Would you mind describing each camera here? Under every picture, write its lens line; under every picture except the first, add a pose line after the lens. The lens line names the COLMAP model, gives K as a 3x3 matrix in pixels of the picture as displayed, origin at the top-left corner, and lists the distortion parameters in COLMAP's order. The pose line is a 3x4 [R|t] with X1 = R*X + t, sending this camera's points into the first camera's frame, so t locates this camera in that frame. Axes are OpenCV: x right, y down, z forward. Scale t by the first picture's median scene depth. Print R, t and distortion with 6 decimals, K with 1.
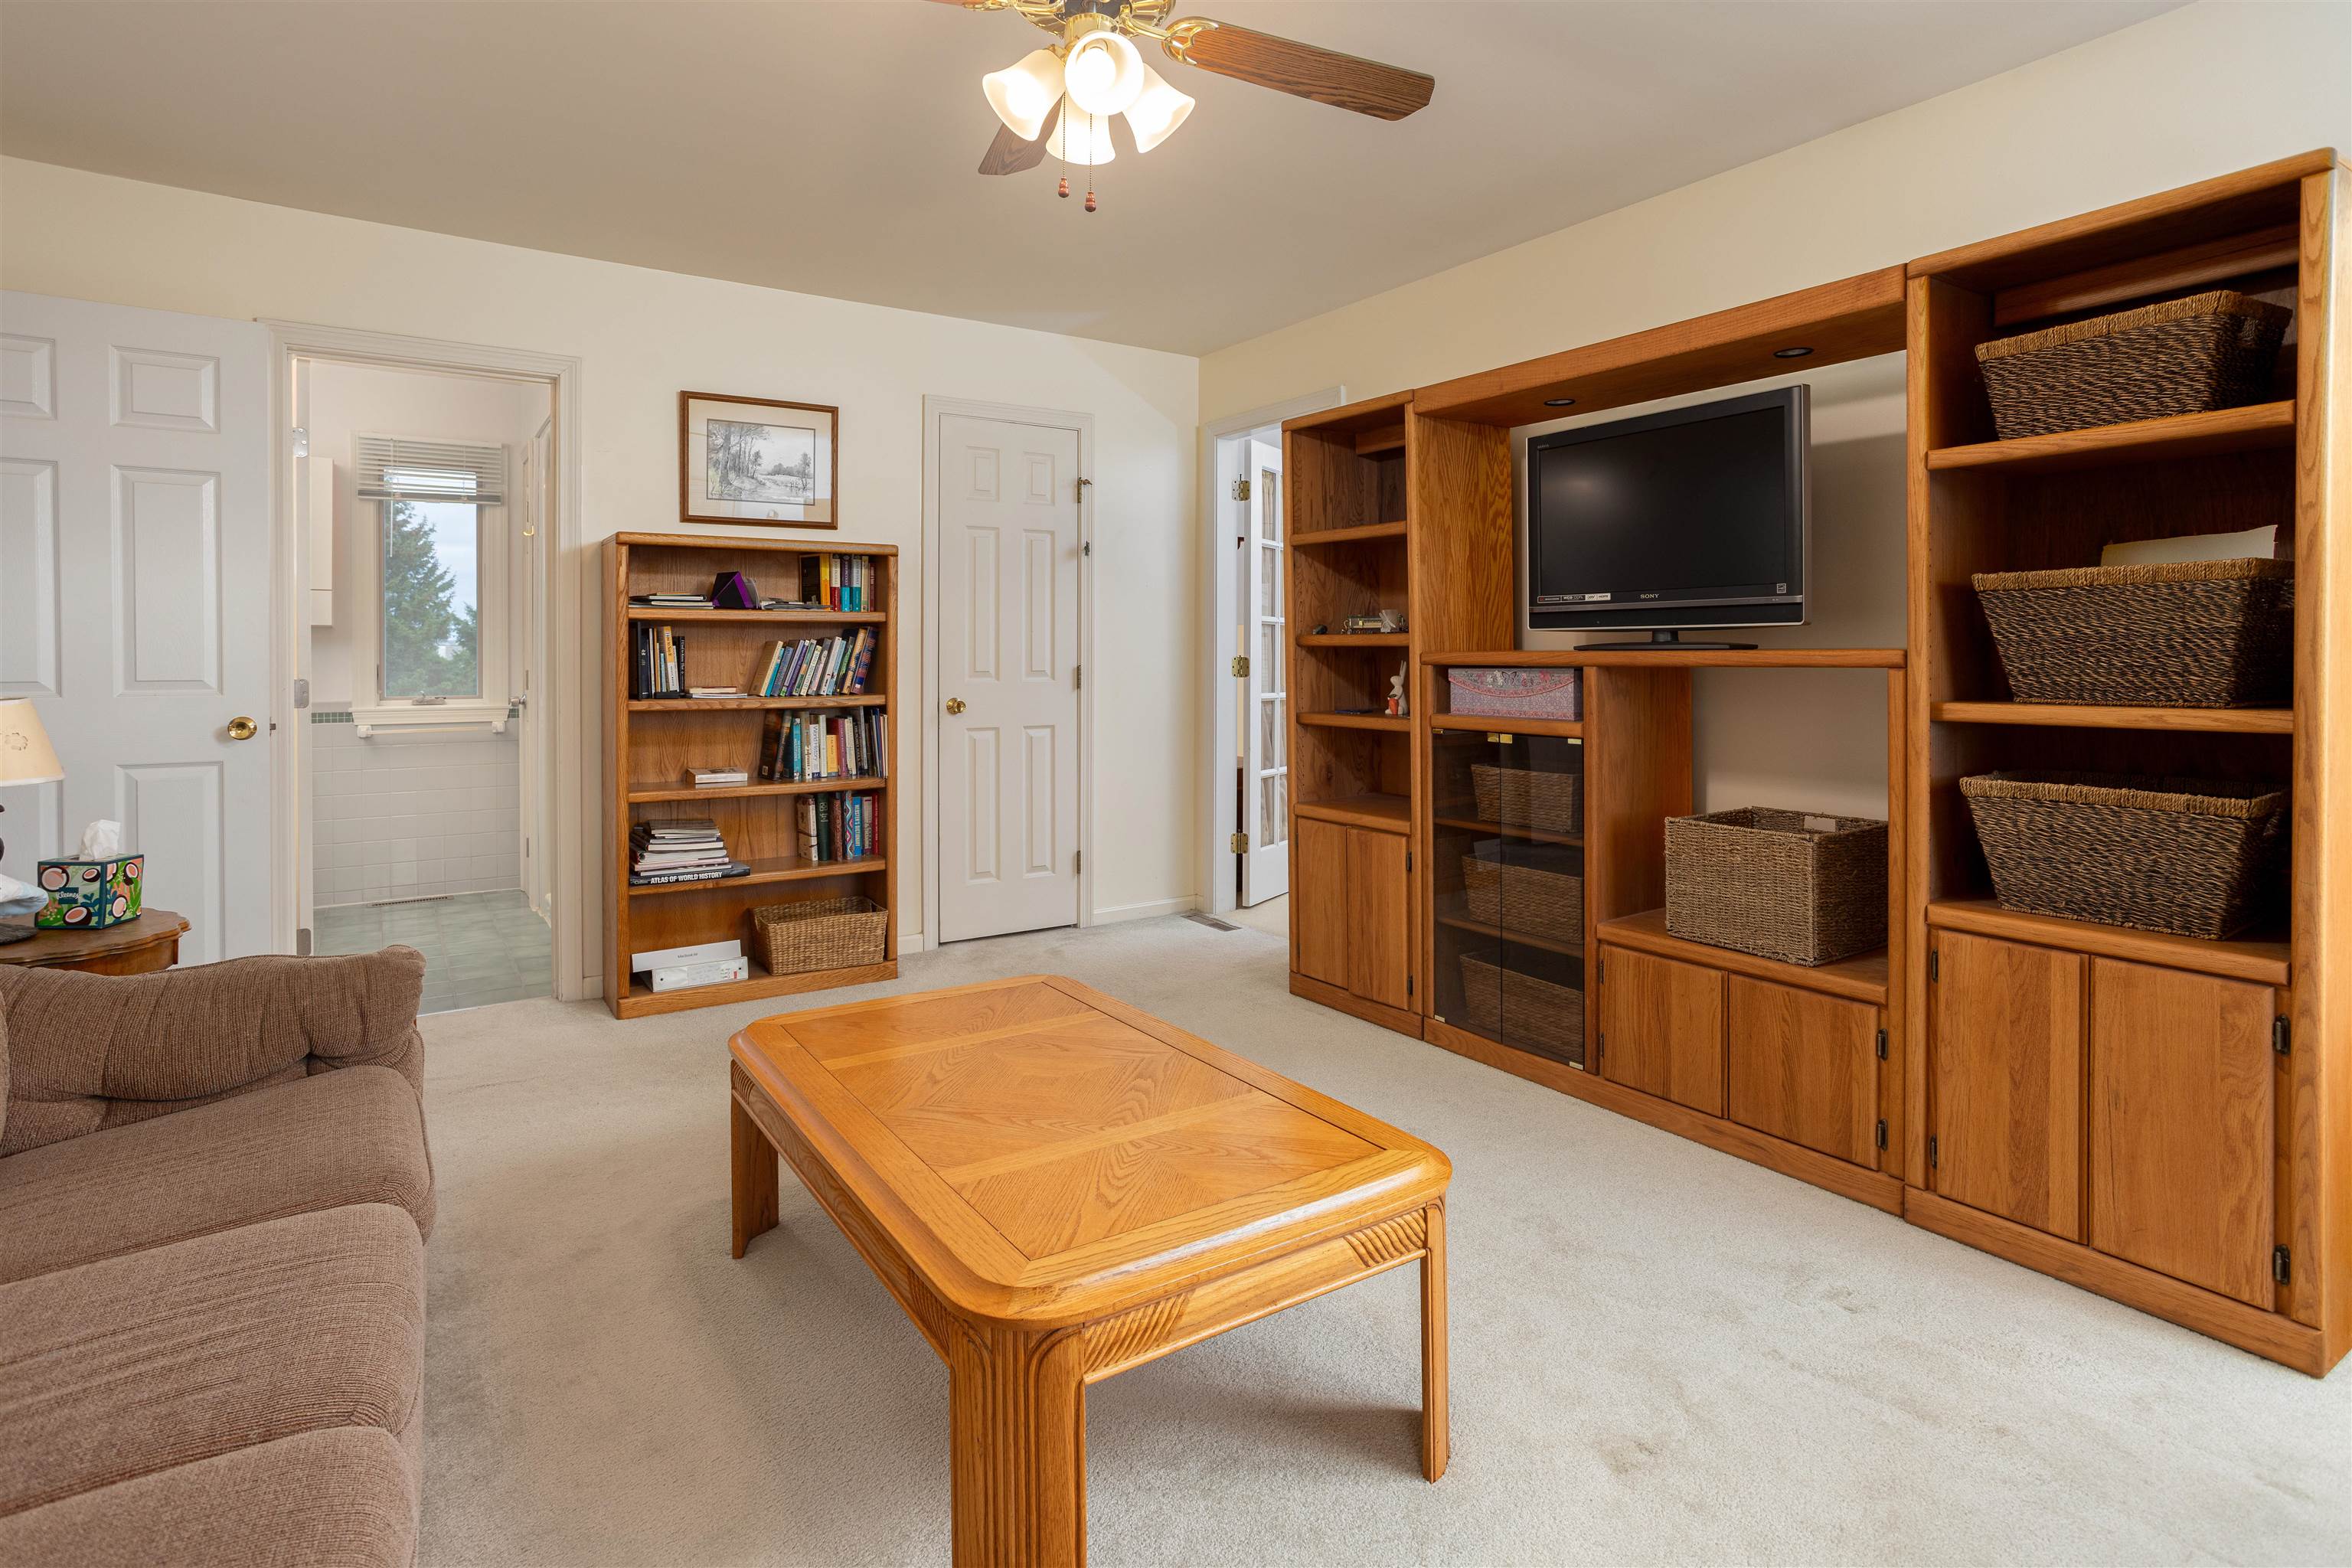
lens RADIAL K [[1222.1, 0, 1176.0], [0, 1222.1, 784.0], [0, 0, 1]] dist [-0.000447, 0.000128]
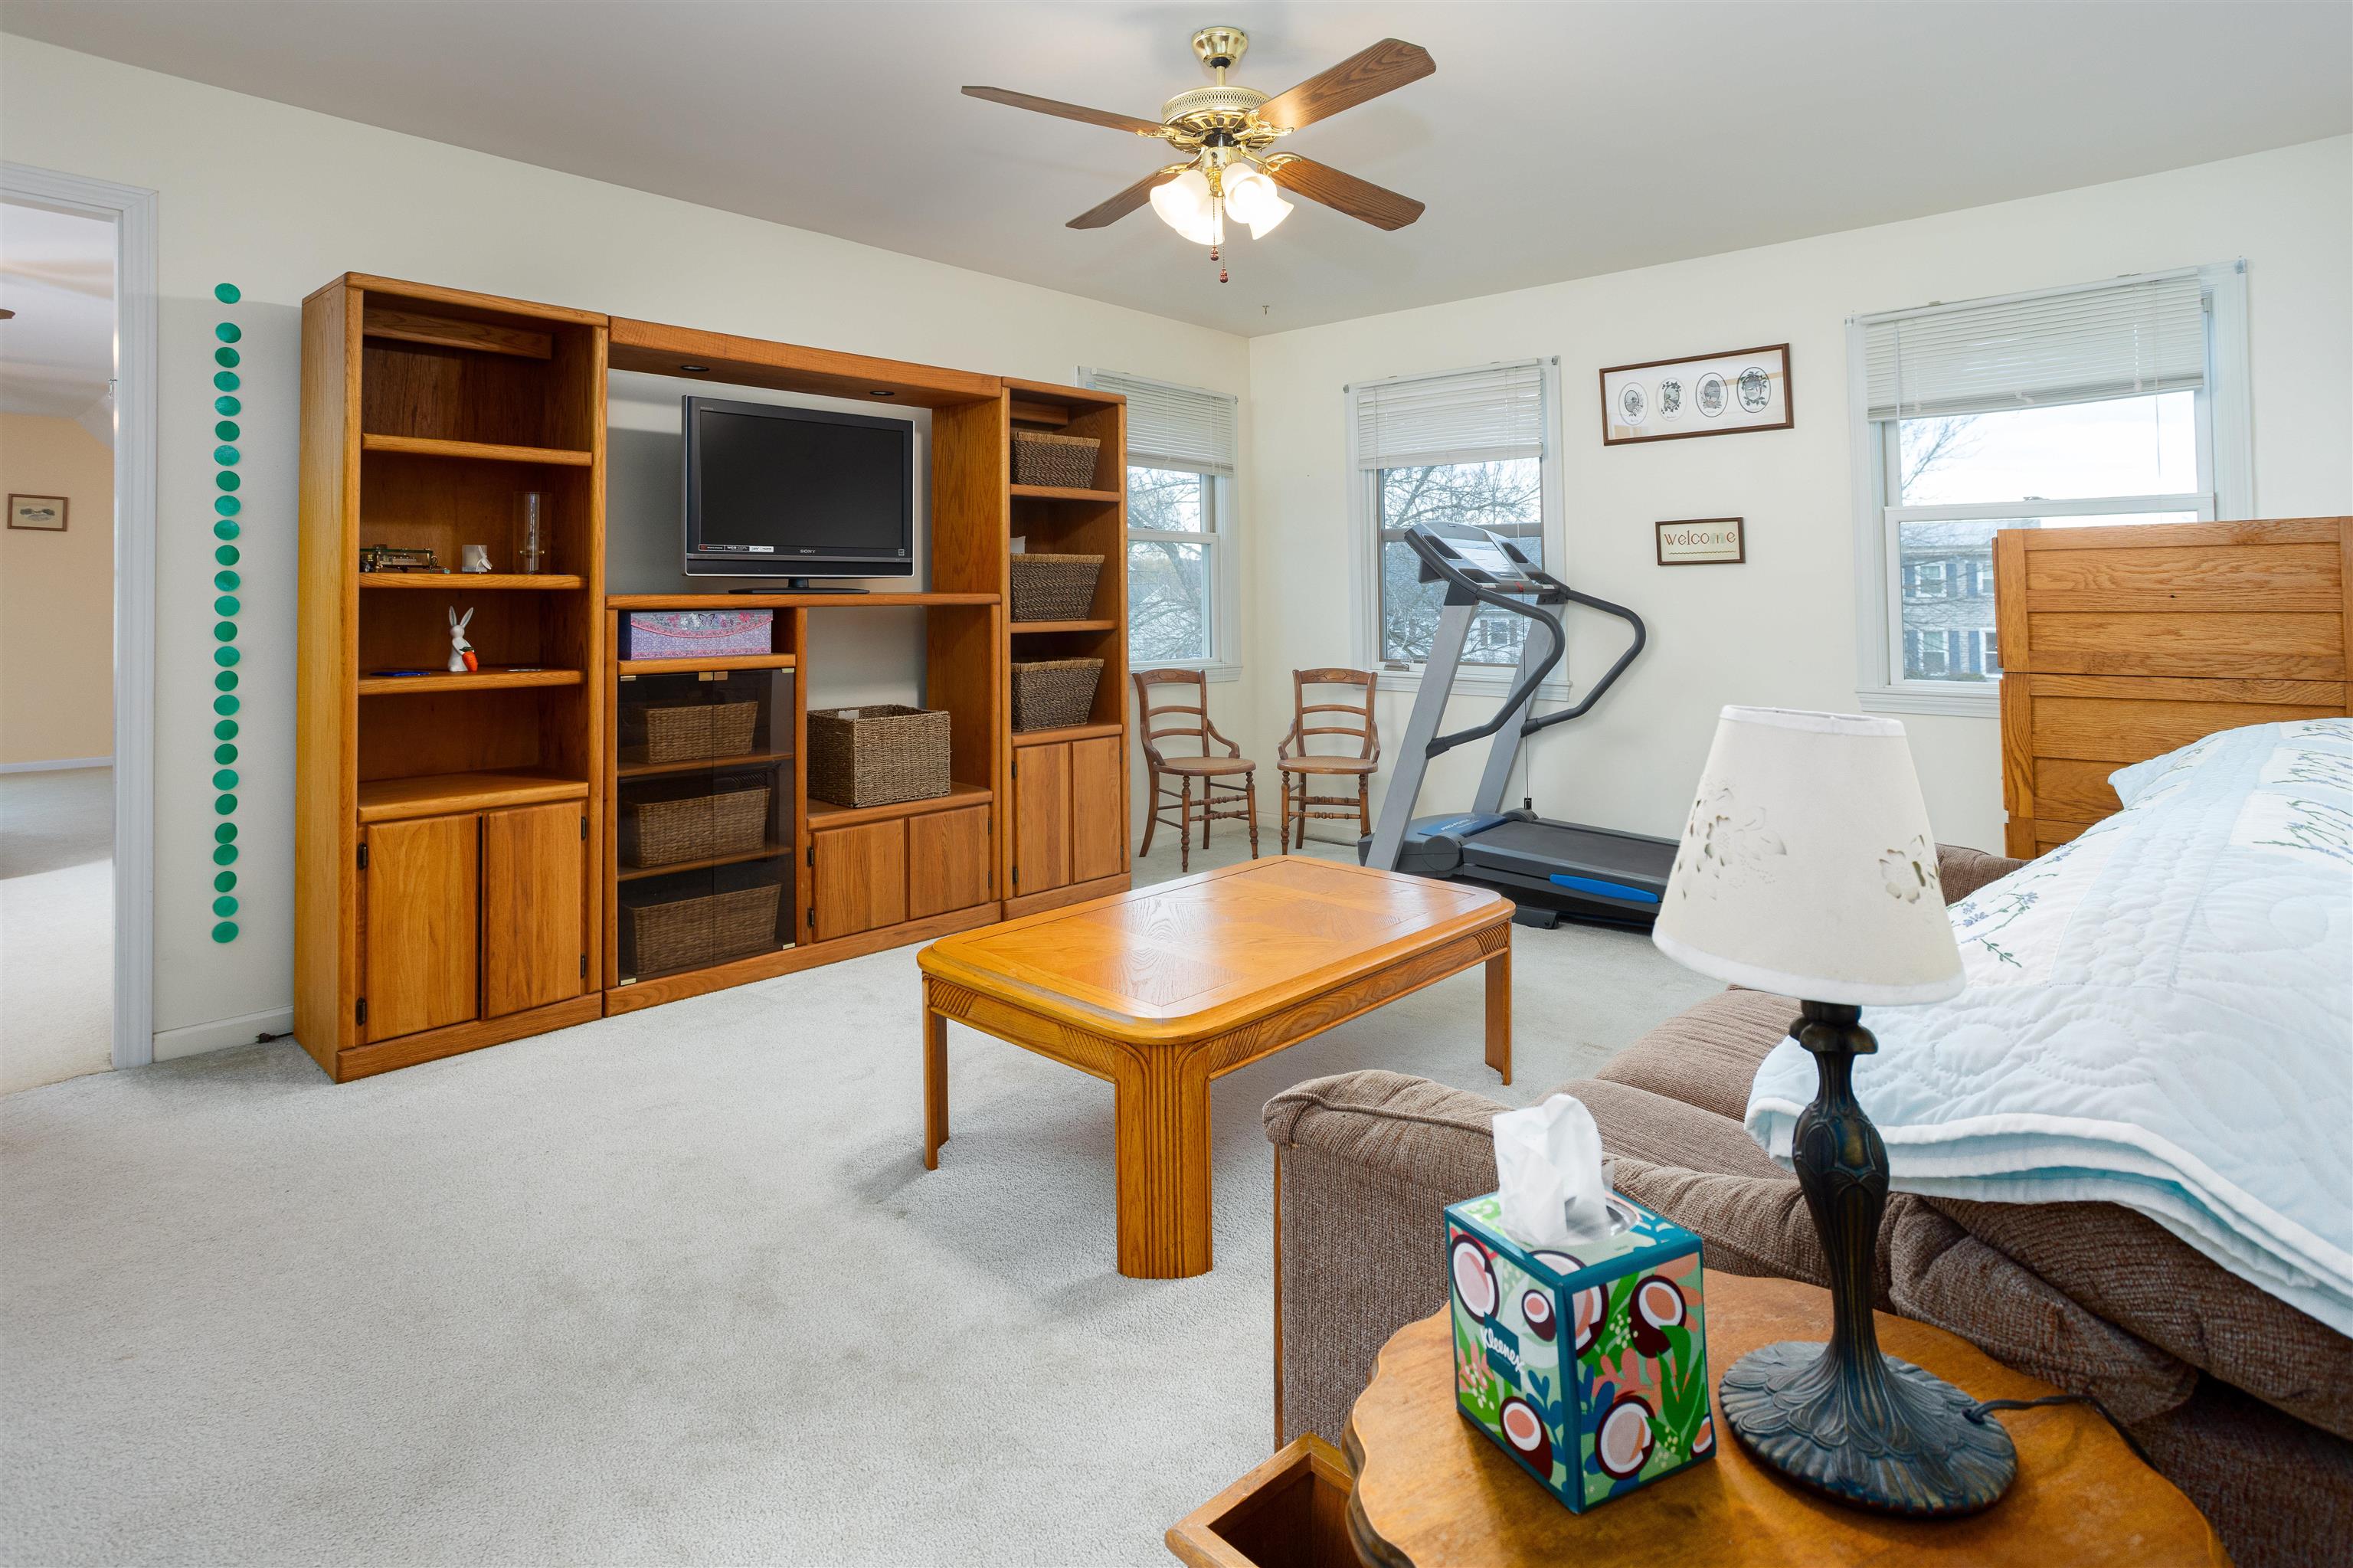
lens RADIAL K [[1184.5, 0, 1174.7], [0, 1184.5, 675.8], [0, 0, 1]] dist [-0.000796, -0.000060]
pose [[-0.205366, -0.067275, 0.976370, -0.852960], [0.106515, 0.990172, 0.090630, -0.091660], [-0.972872, 0.122610, -0.196182, 0.839944]]
